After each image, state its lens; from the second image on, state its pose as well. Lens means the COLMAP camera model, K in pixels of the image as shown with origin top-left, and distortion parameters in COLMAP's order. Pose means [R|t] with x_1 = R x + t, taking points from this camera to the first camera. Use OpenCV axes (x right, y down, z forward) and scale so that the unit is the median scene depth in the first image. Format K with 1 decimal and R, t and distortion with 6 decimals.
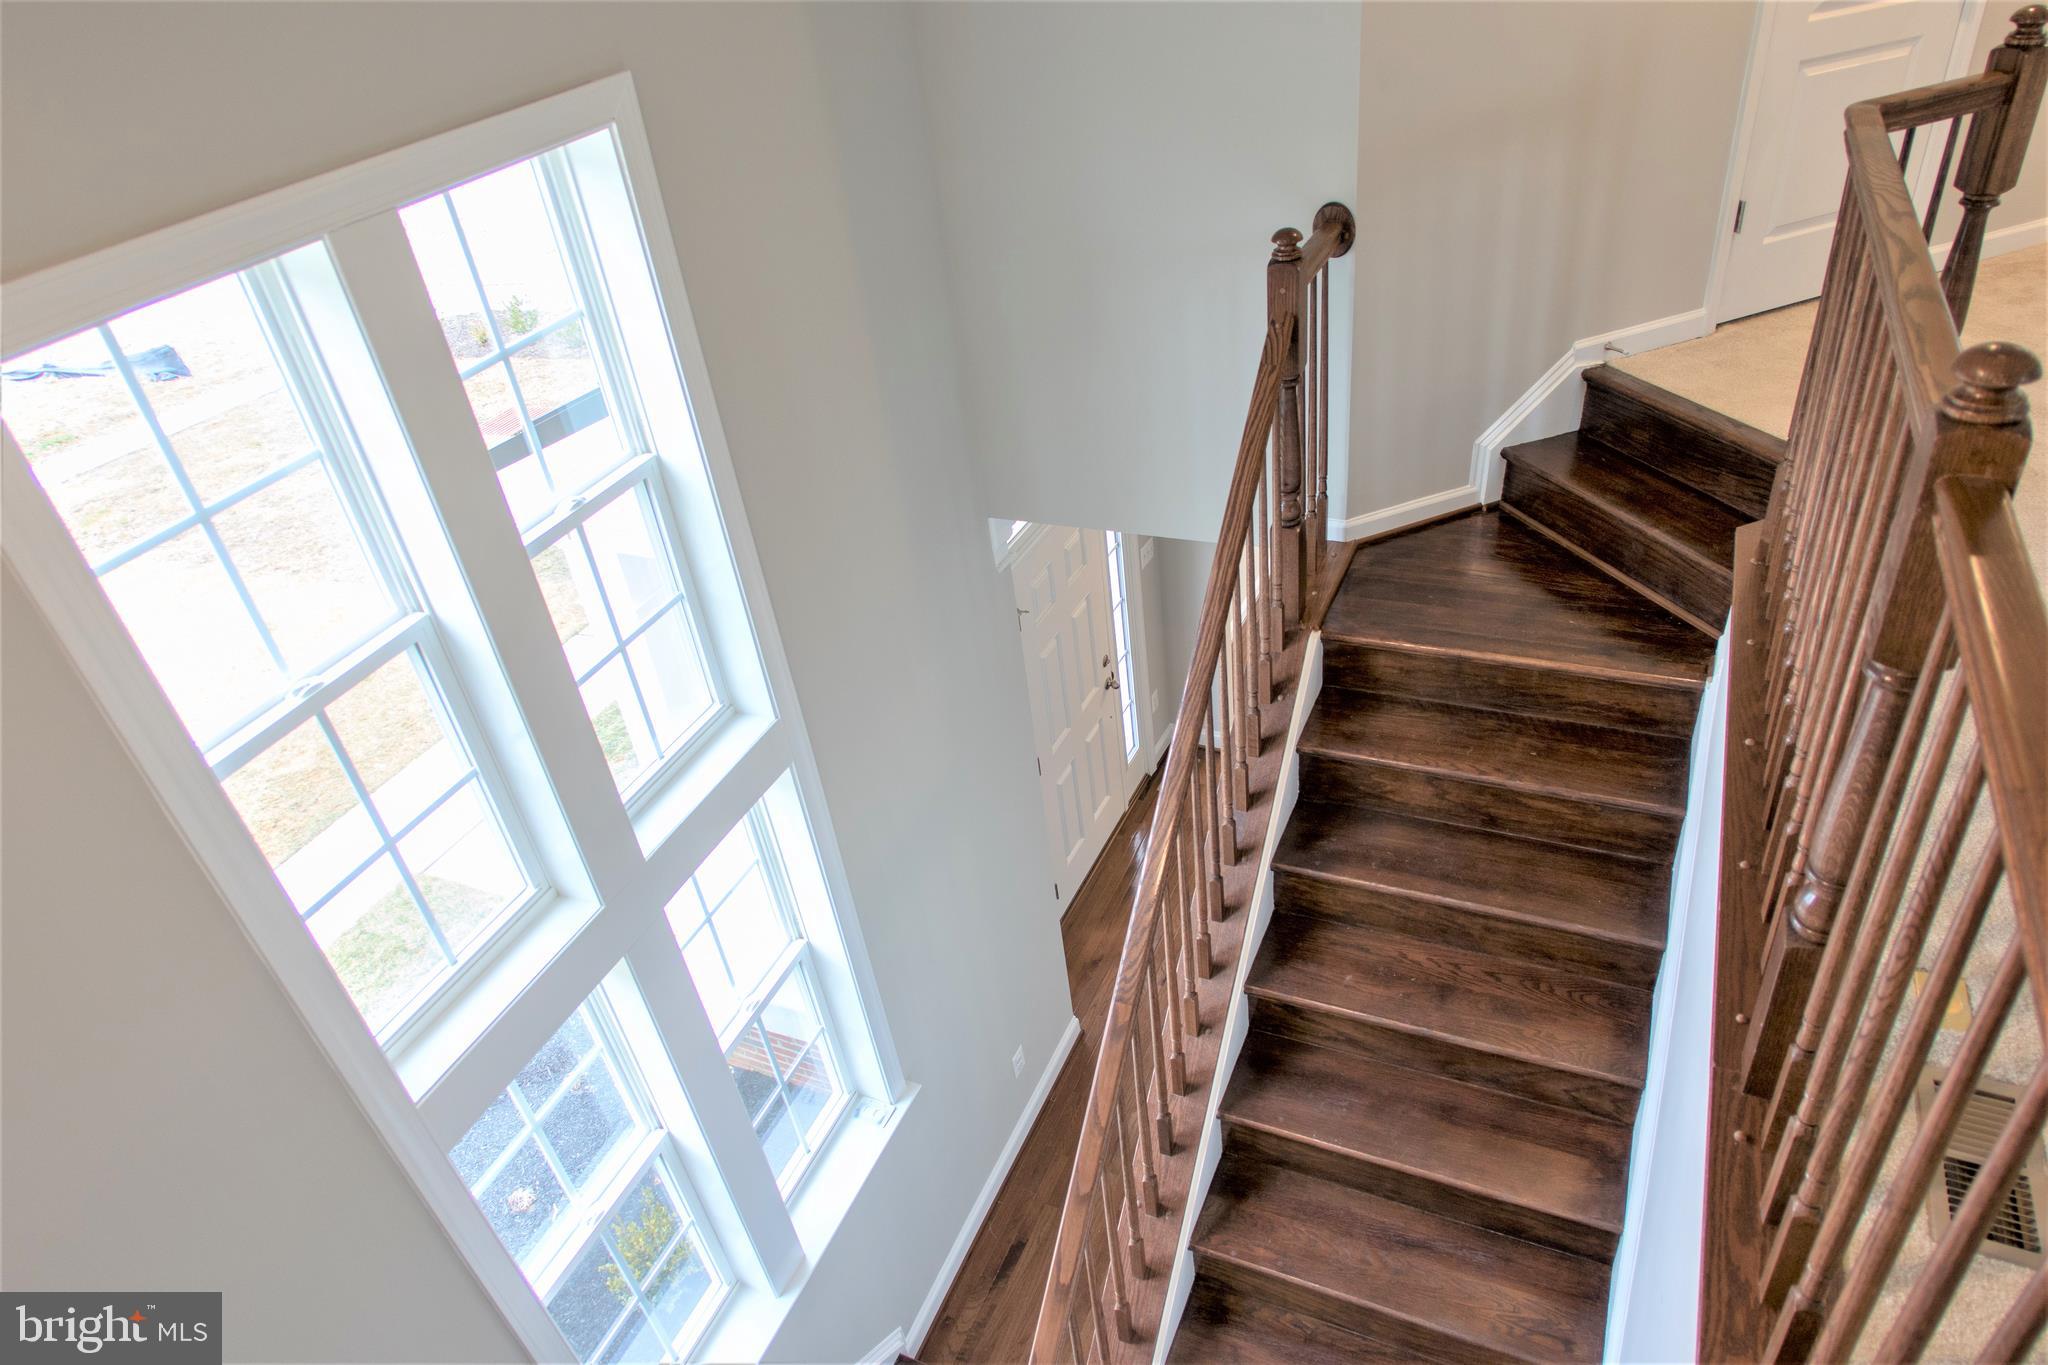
lens RADIAL K [[1303.8, 0, 1042.0], [0, 1303.8, 686.4], [0, 0, 1]] dist [0.002138, -0.002993]
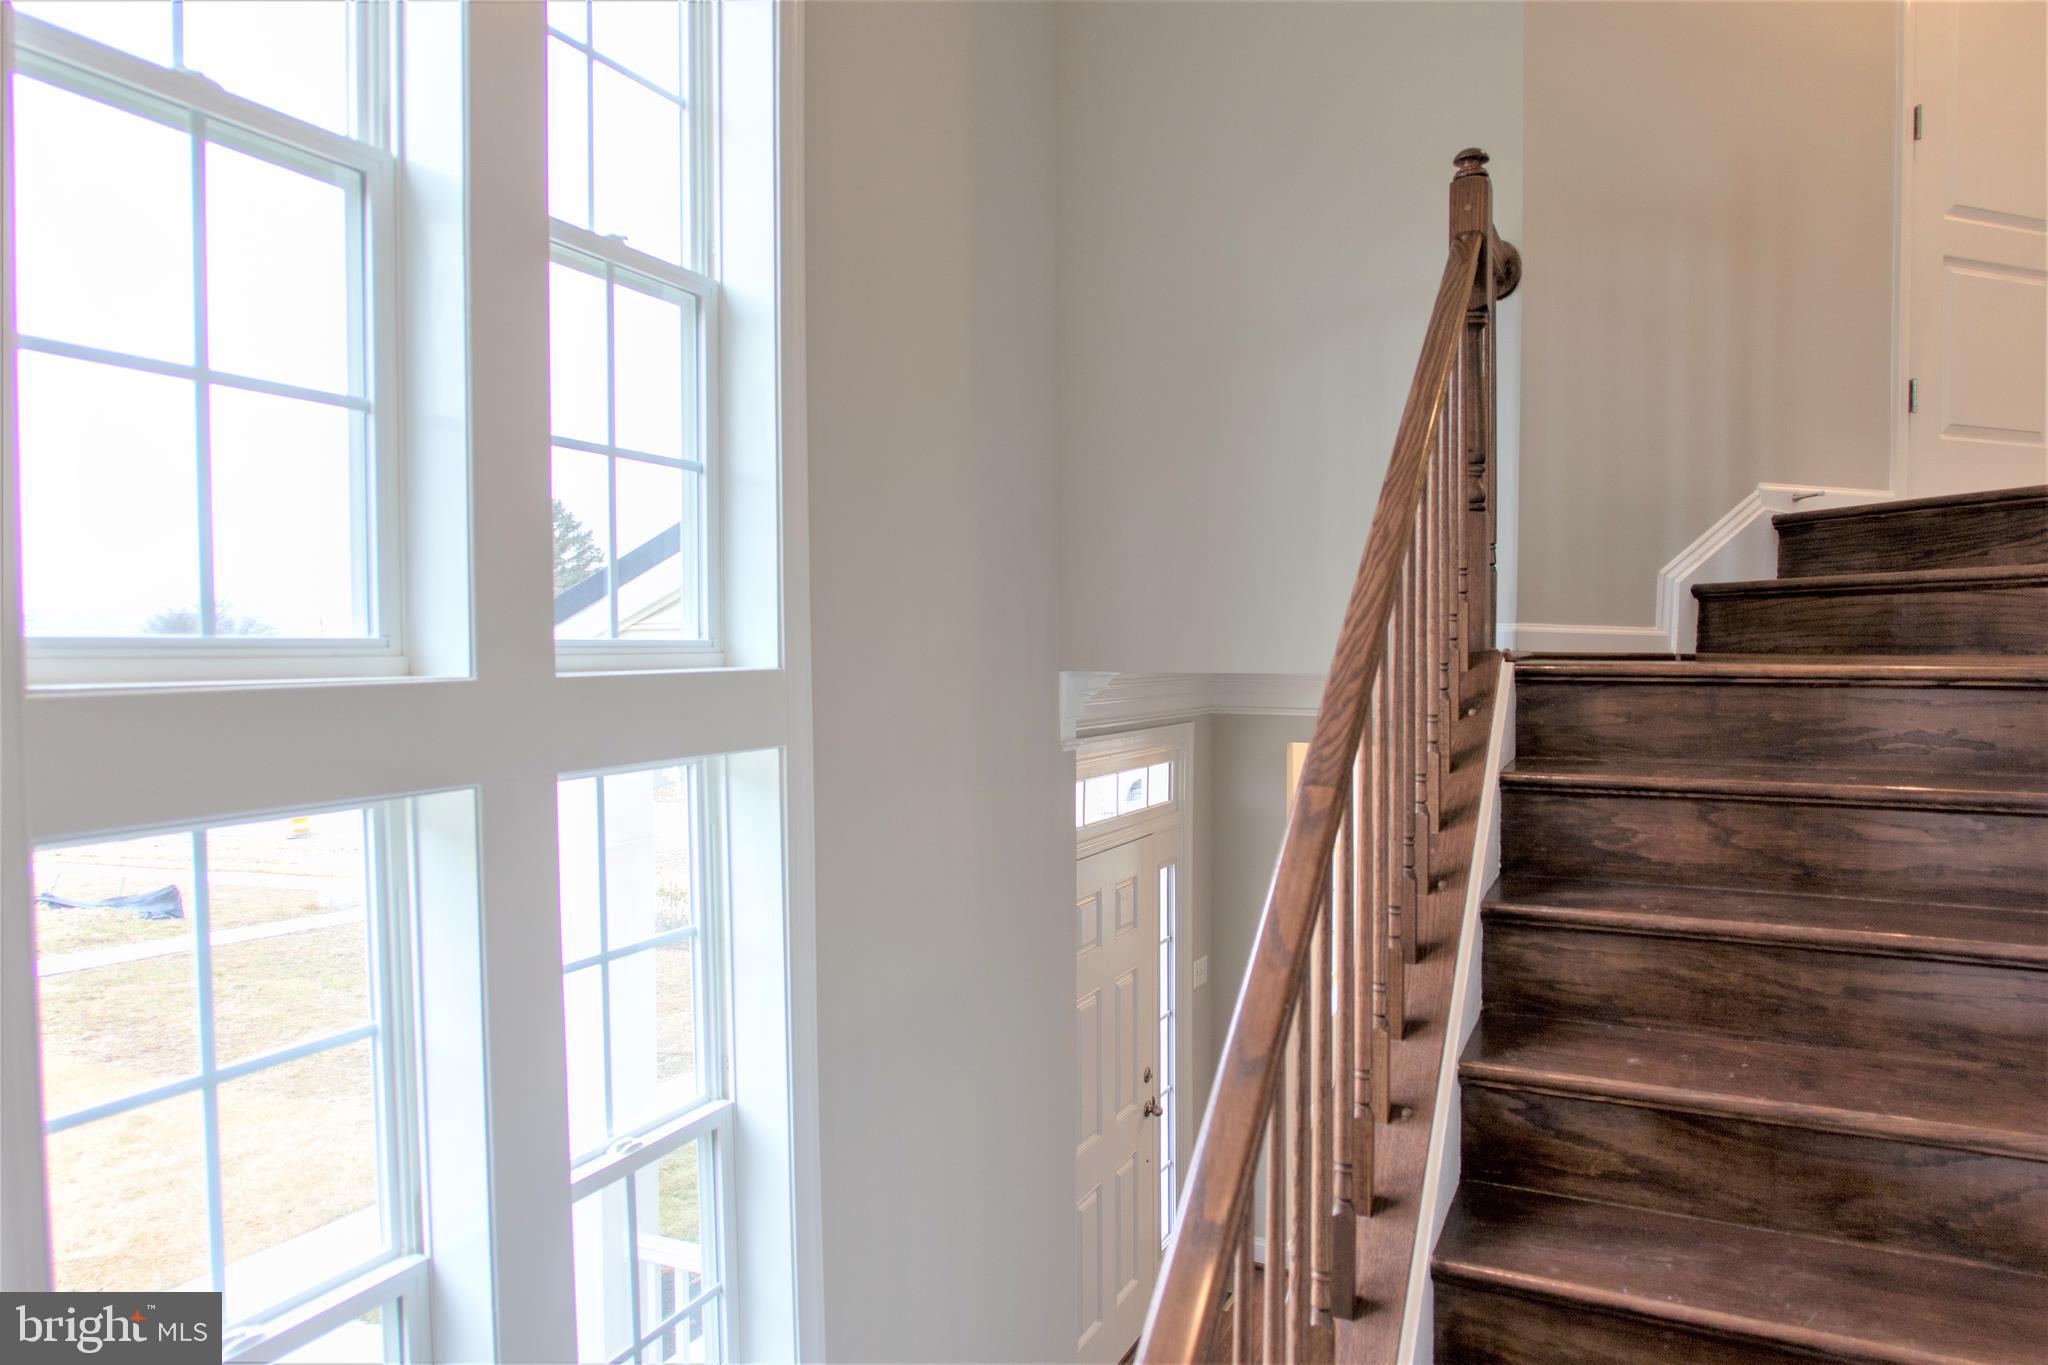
lens RADIAL K [[1303.8, 0, 1042.0], [0, 1303.8, 686.4], [0, 0, 1]] dist [0.002138, -0.002993]
pose [[0.993736, 0.108947, -0.024879, -0.039875], [-0.104858, 0.832055, -0.544691, 0.428421], [-0.038641, 0.543888, 0.838268, 0.401726]]
